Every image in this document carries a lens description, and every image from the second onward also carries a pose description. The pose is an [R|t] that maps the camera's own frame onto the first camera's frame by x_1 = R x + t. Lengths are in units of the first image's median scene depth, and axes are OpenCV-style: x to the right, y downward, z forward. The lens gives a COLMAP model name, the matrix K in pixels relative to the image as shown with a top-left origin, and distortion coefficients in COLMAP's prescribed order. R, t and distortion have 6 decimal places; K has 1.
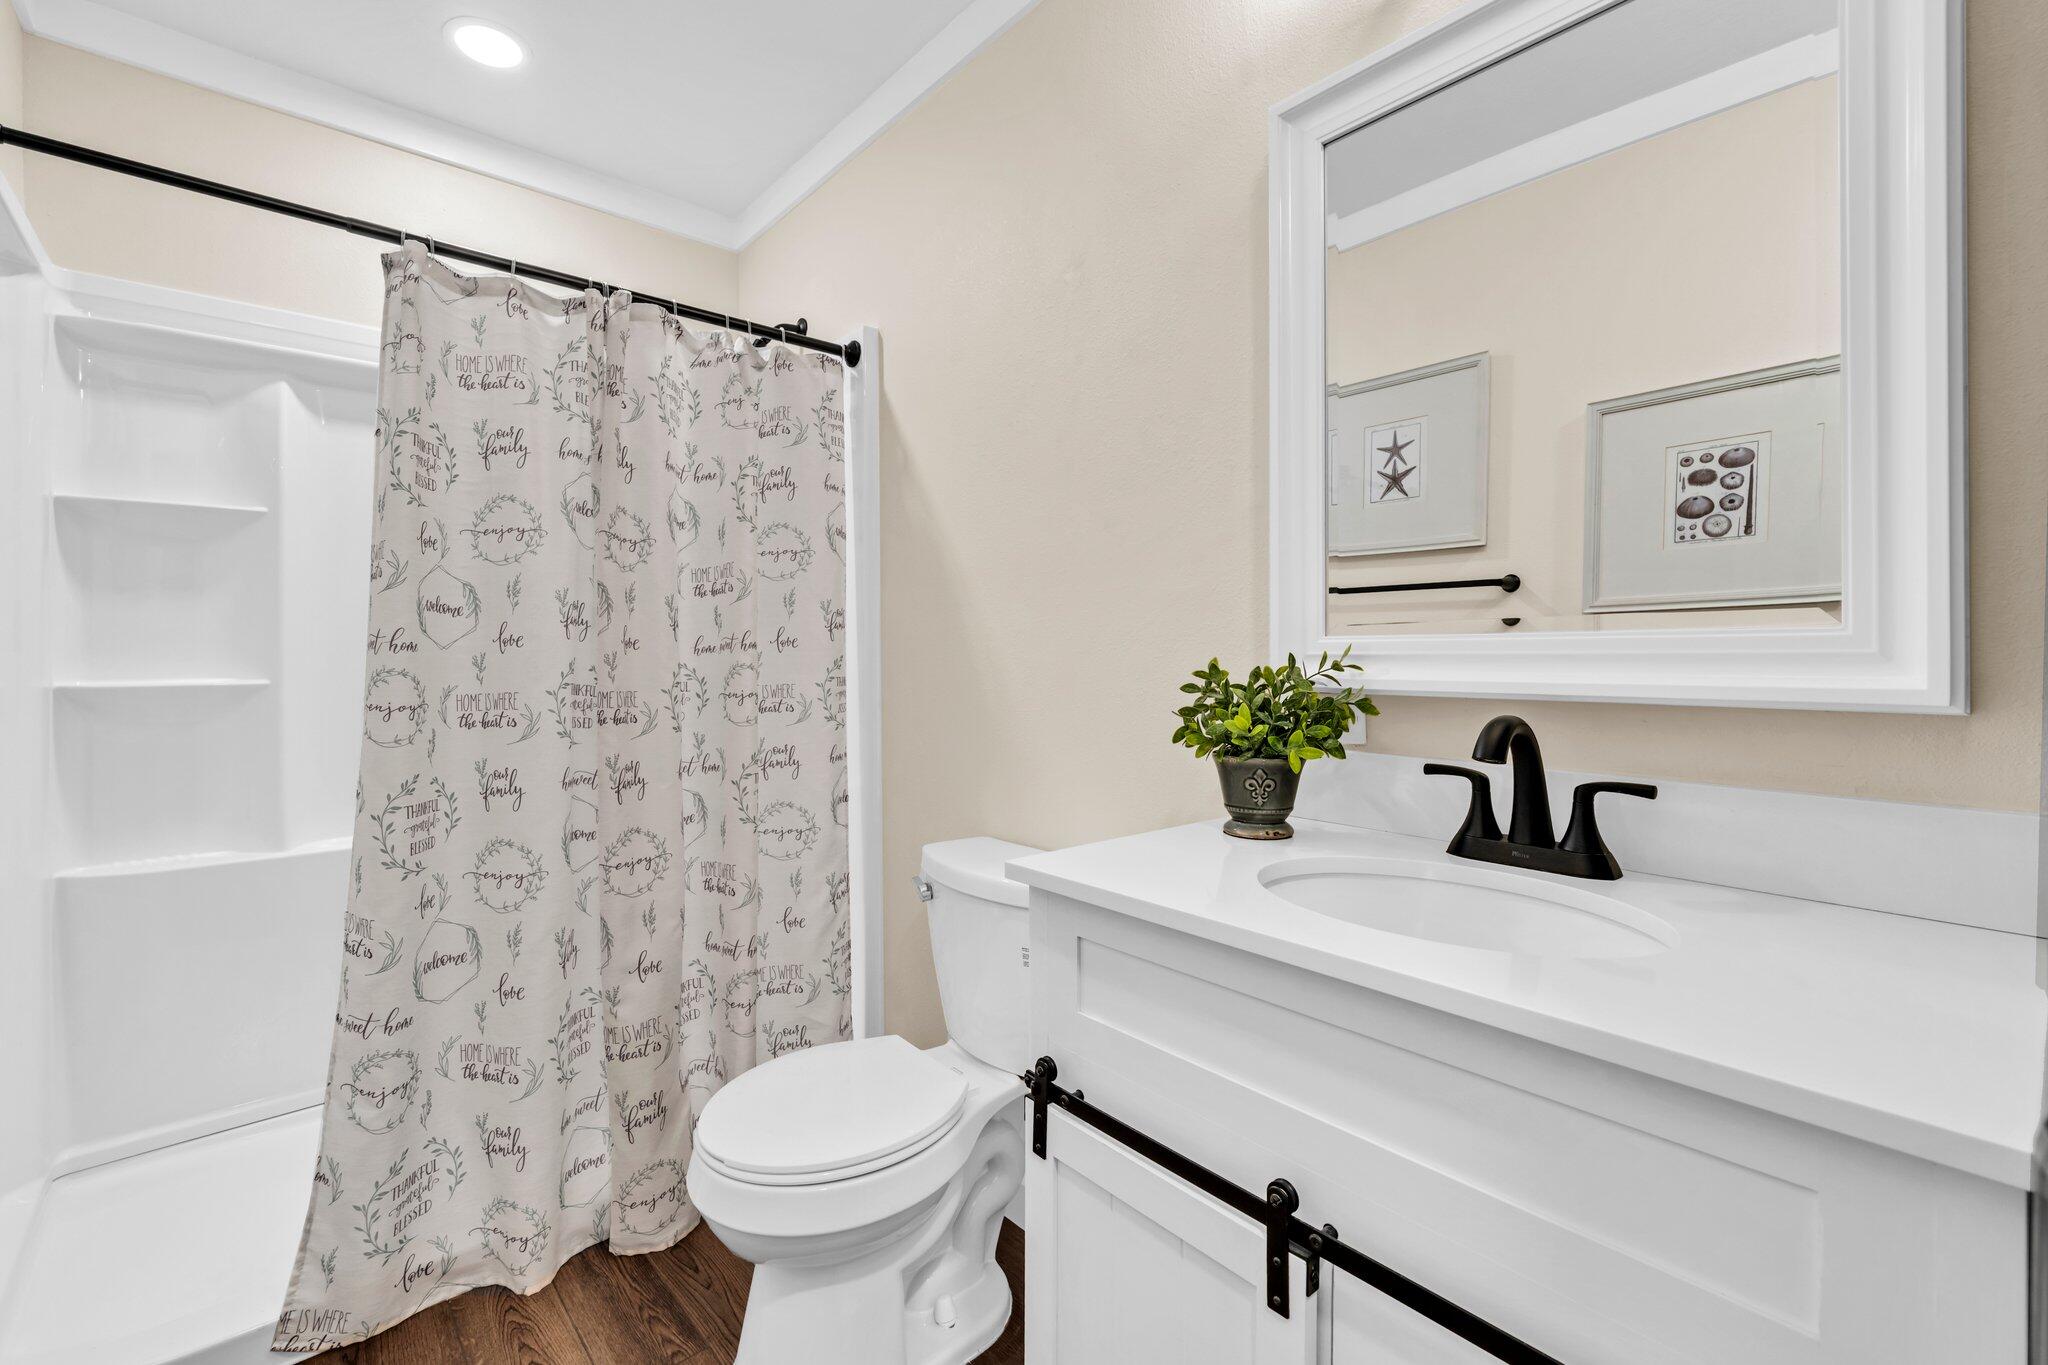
lens RADIAL K [[886.4, 0, 1022.9], [0, 886.4, 691.8], [0, 0, 1]] dist [-0.000826, -0.000173]
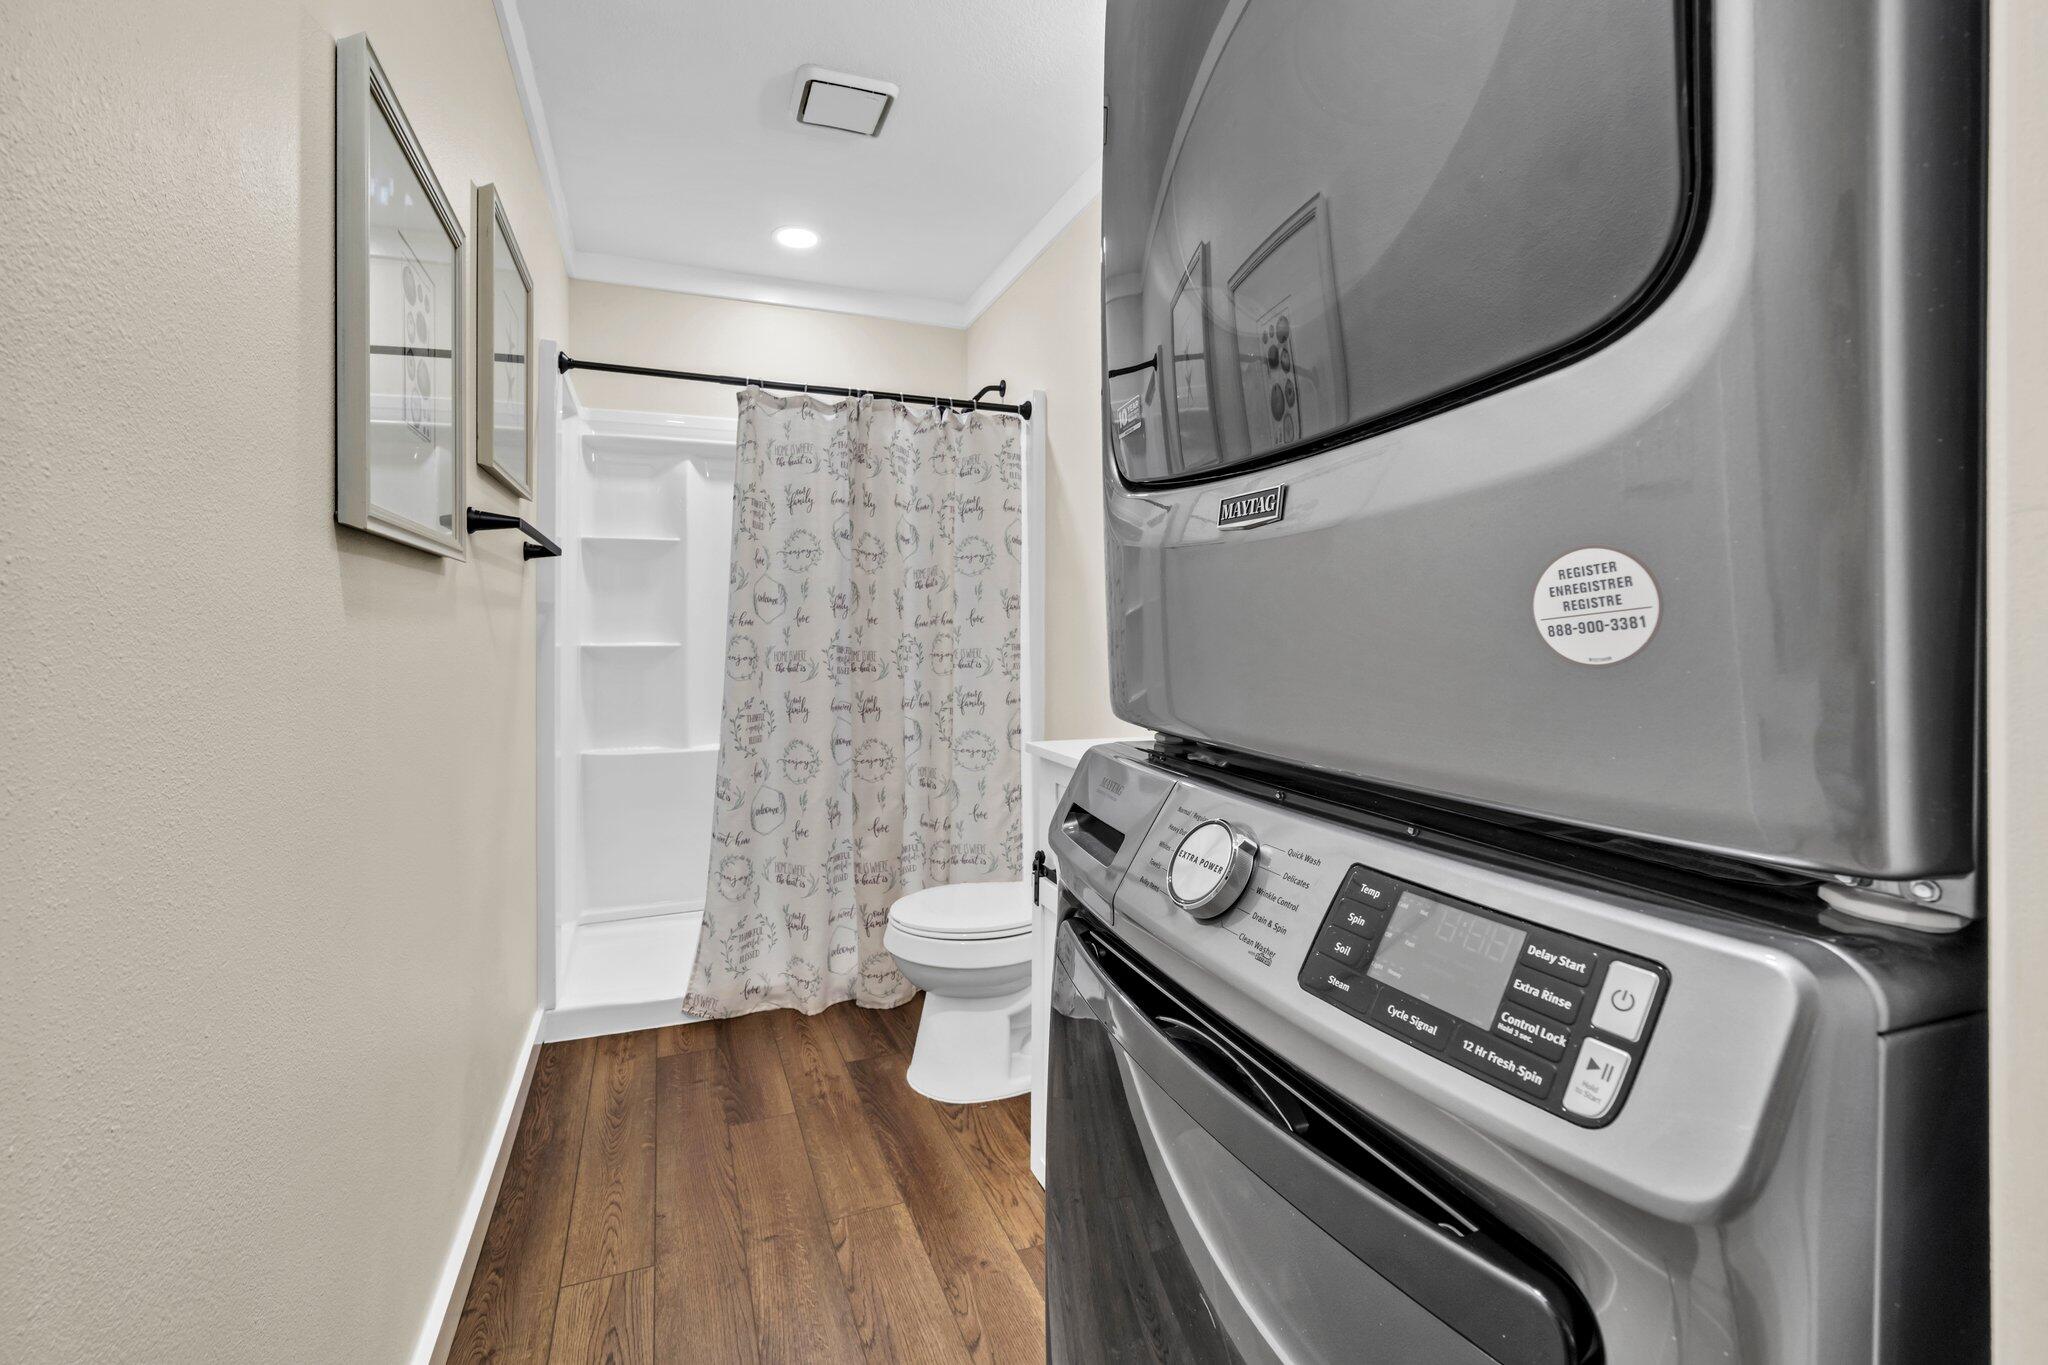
lens RADIAL K [[886.4, 0, 1022.9], [0, 886.4, 691.8], [0, 0, 1]] dist [-0.000826, -0.000173]
pose [[0.946503, 0.023133, -0.321865, 0.319657], [-0.014533, 0.999471, 0.029099, 0.022259], [0.322368, -0.022865, 0.946338, -0.400213]]
